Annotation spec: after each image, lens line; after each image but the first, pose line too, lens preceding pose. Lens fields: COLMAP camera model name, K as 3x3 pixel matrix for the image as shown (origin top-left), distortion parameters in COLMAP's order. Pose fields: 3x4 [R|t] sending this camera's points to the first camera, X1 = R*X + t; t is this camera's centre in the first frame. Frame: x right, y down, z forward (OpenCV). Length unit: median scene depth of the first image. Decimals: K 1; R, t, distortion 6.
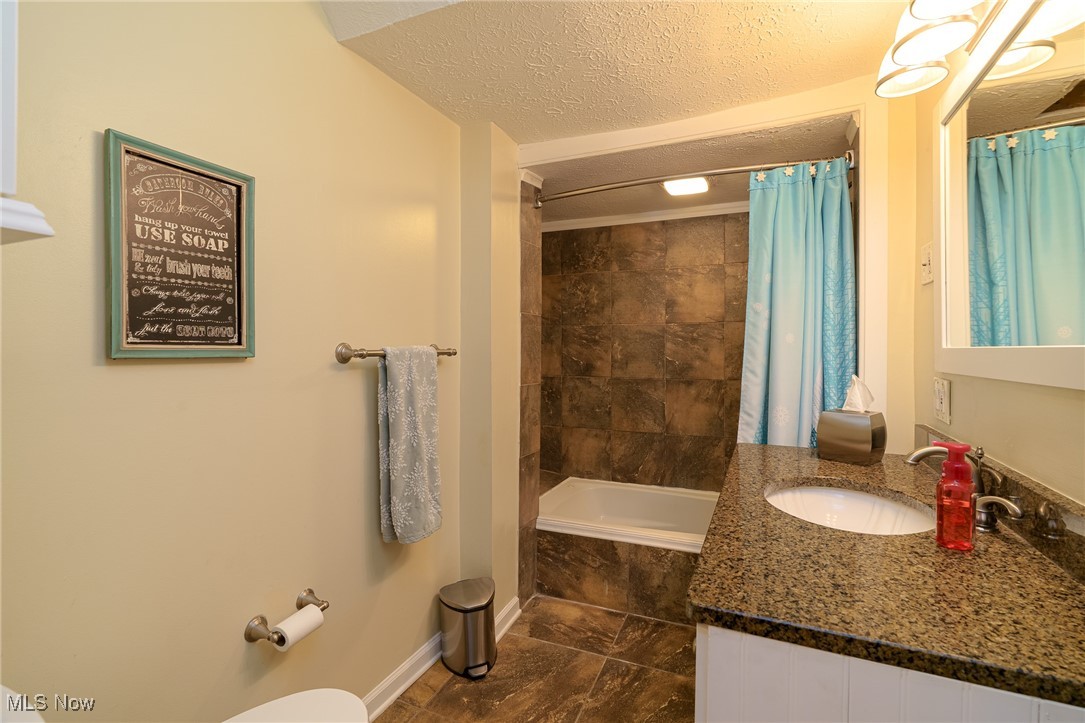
lens RADIAL K [[500.4, 0, 537.4], [0, 500.4, 357.6], [0, 0, 1]] dist [-0.006226, 0.000923]
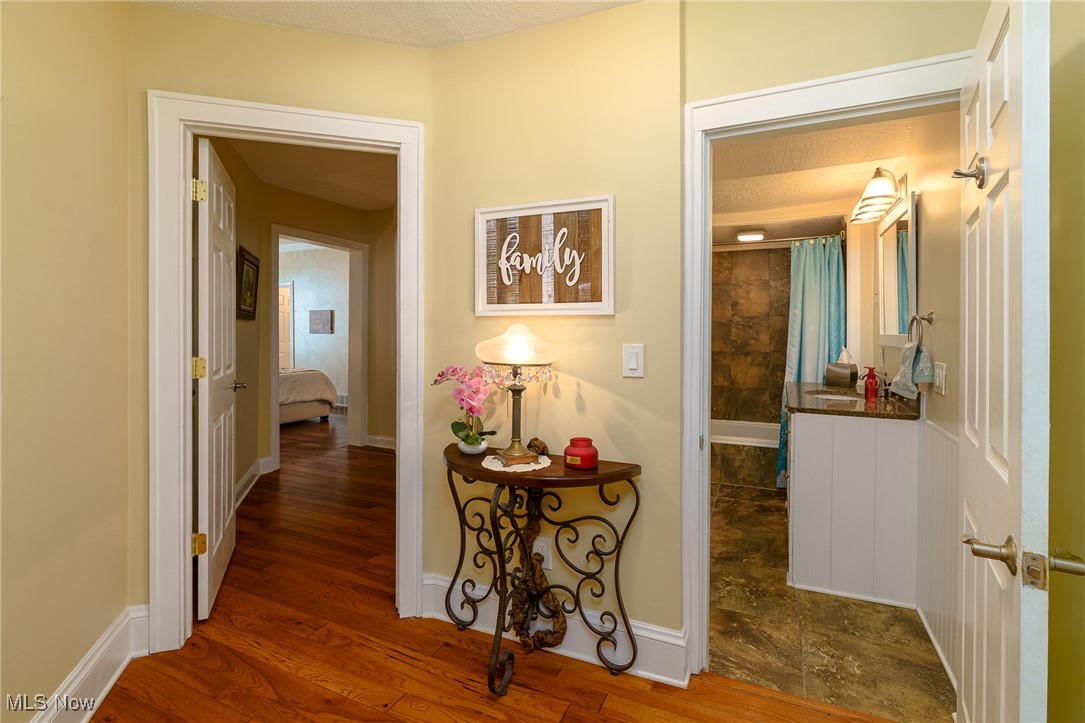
lens RADIAL K [[500.4, 0, 567.7], [0, 500.4, 332.1], [0, 0, 1]] dist [-0.006226, 0.000923]
pose [[0.999521, 0.005032, 0.030525, -0.489801], [-0.004680, 0.999922, -0.011572, 0.003415], [-0.030581, 0.011424, 0.999467, -0.887130]]
